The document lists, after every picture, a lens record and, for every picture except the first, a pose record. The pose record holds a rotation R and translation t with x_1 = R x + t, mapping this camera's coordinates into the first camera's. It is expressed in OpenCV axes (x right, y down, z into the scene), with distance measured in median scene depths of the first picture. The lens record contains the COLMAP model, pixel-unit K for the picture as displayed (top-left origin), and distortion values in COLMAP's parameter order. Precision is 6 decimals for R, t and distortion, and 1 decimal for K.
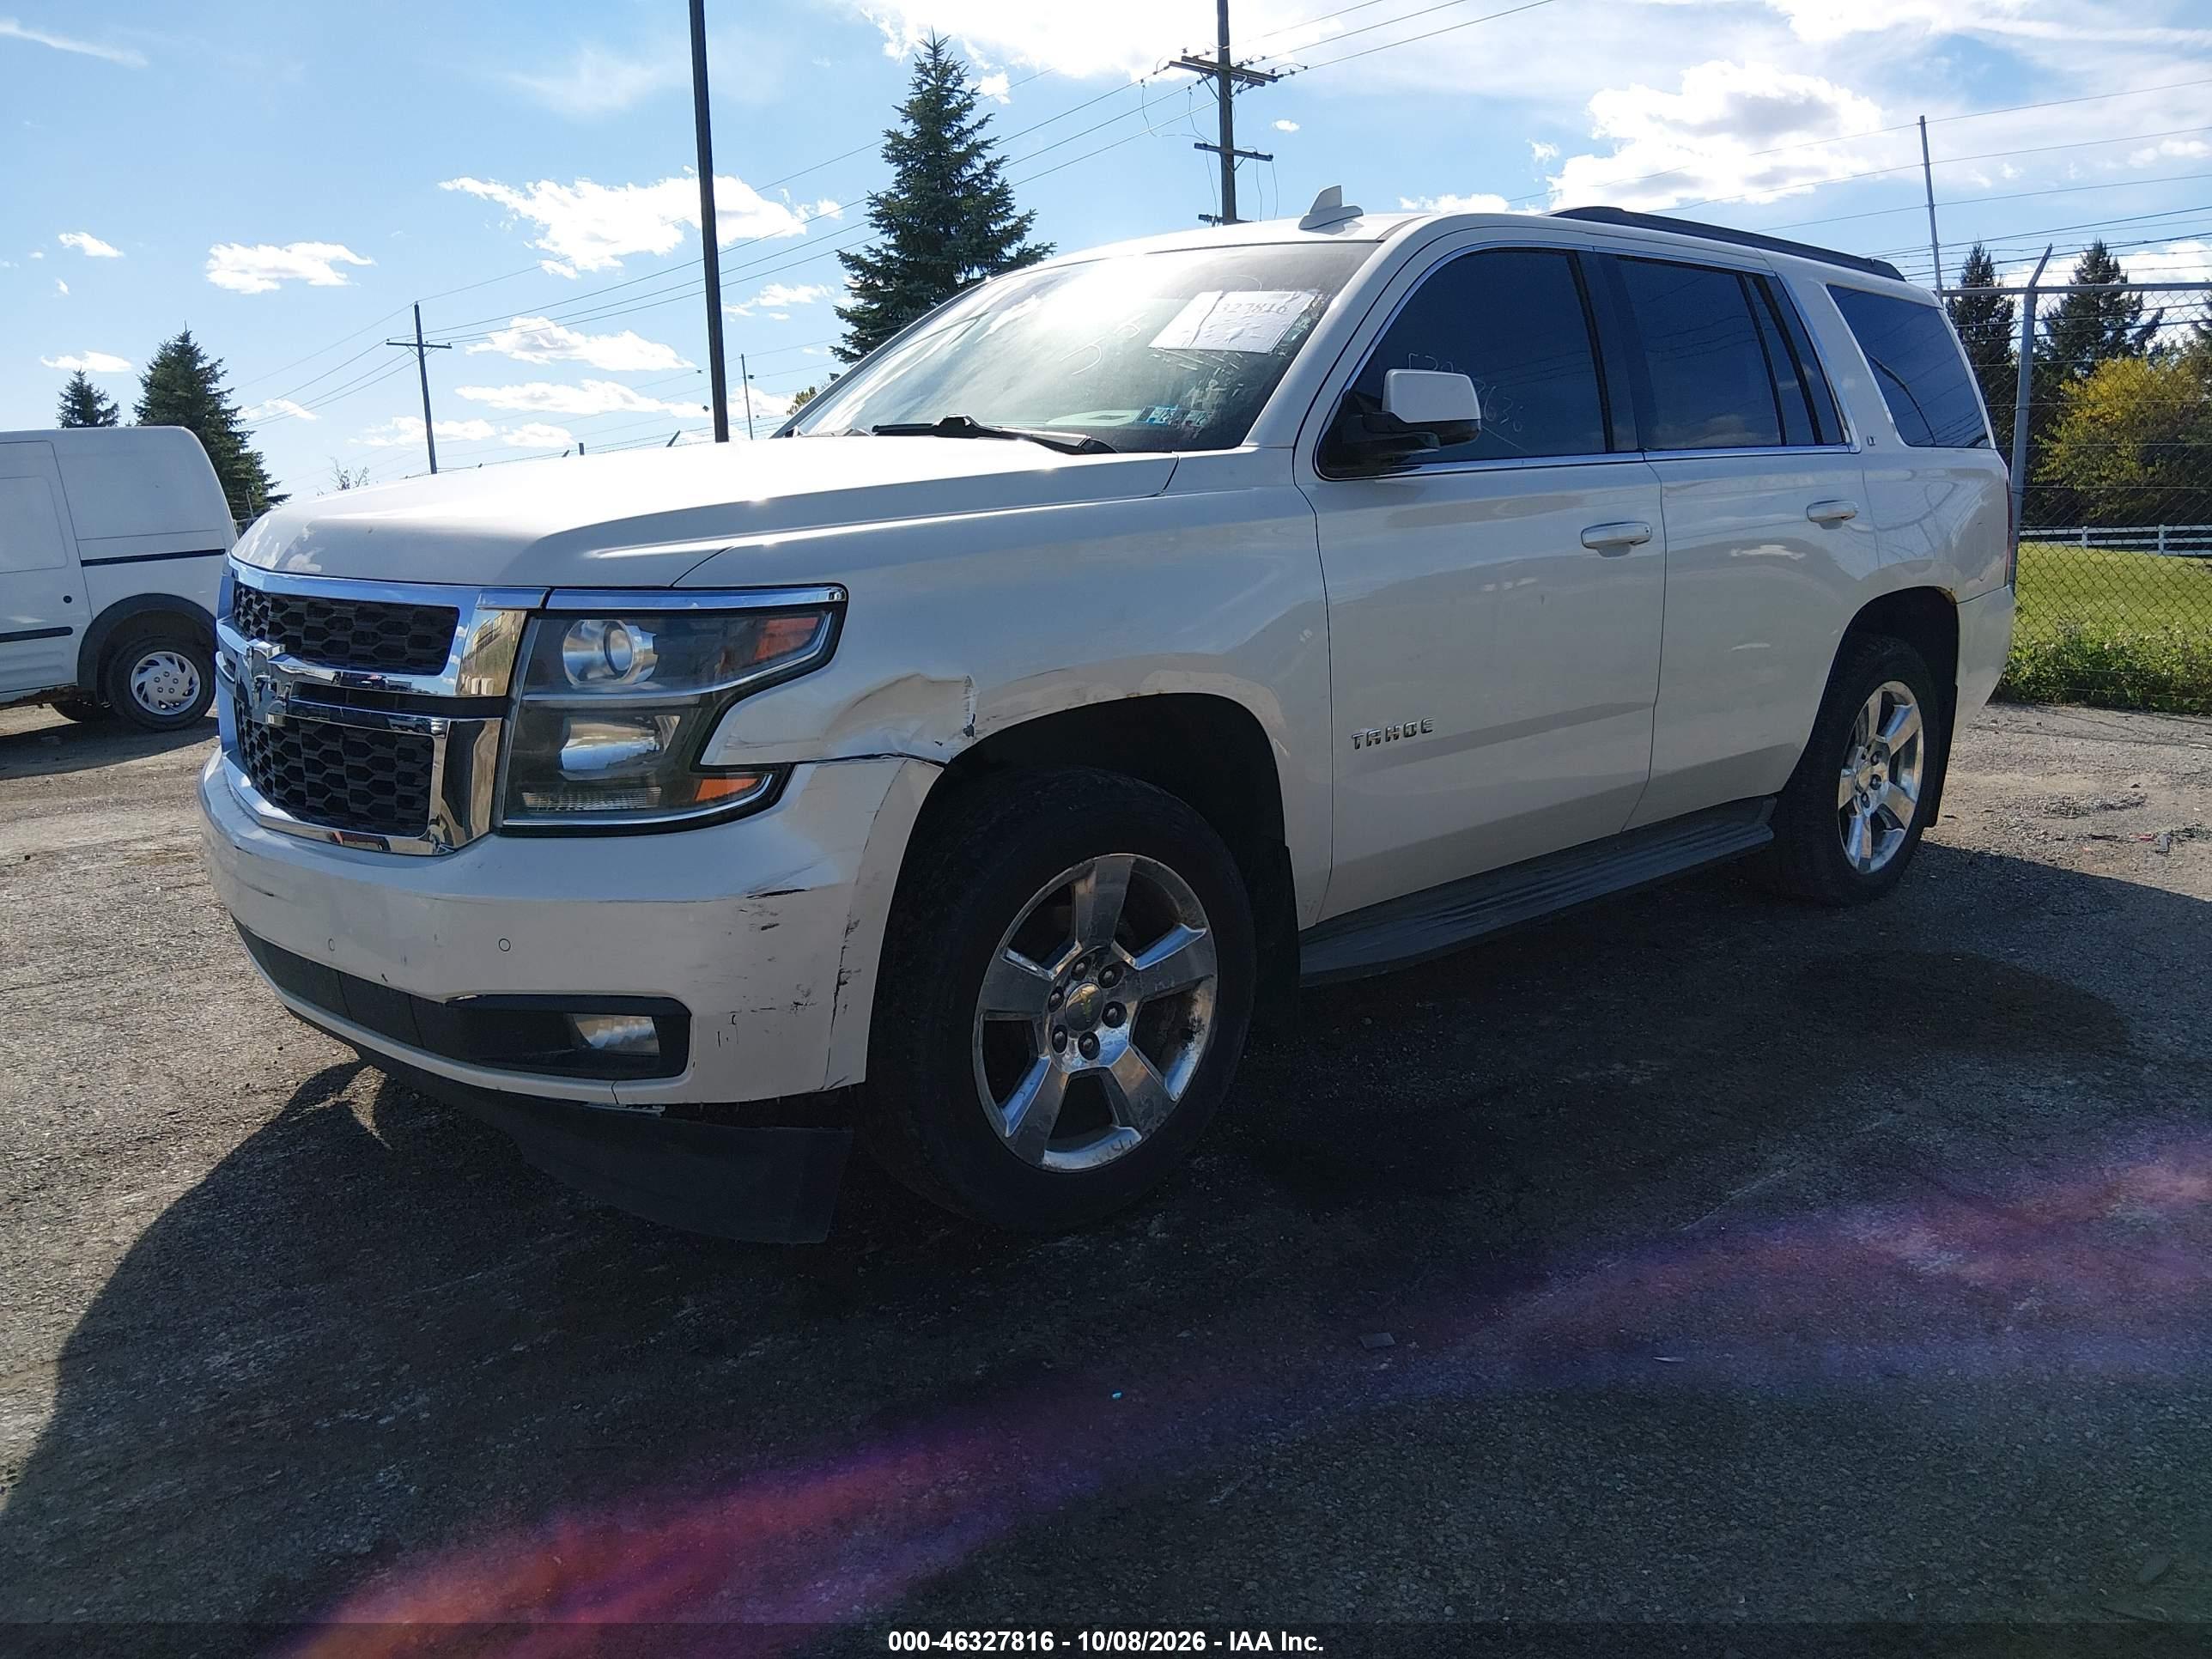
lens RADIAL K [[1819.0, 0, 1106.0], [0, 1819.0, 829.5], [0, 0, 1]] dist [0.055360, -0.124821]
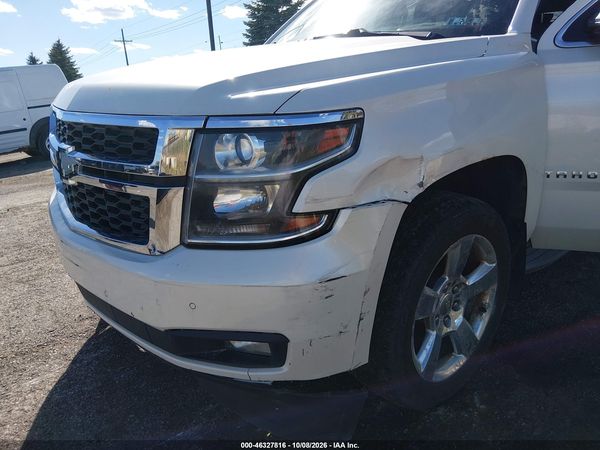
lens RADIAL K [[477.5, 0, 275.4], [0, 477.5, 239.9], [0, 0, 1]] dist [0.119687, -0.219129]
pose [[0.997014, -0.014533, -0.075835, -0.176315], [0.024939, 0.990100, 0.138128, -0.065445], [0.073077, -0.139607, 0.987507, 0.448059]]
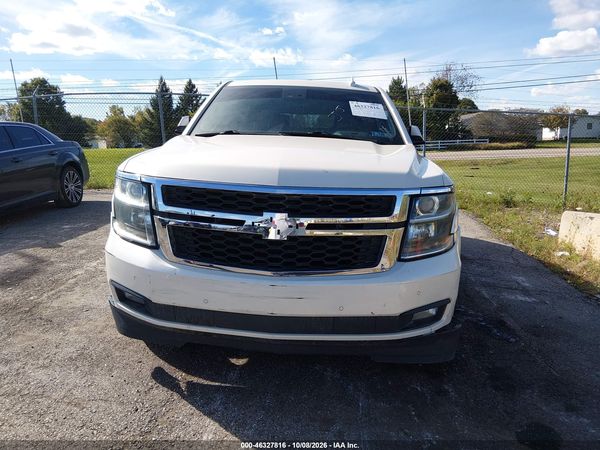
lens RADIAL K [[497.7, 0, 300.0], [0, 497.7, 225.0], [0, 0, 1]] dist [0.006573, -0.000864]
pose [[0.690990, -0.108620, 0.714657, -0.971964], [0.111954, 0.992798, 0.042648, -0.110294], [-0.714142, 0.050540, 0.698174, 0.440788]]
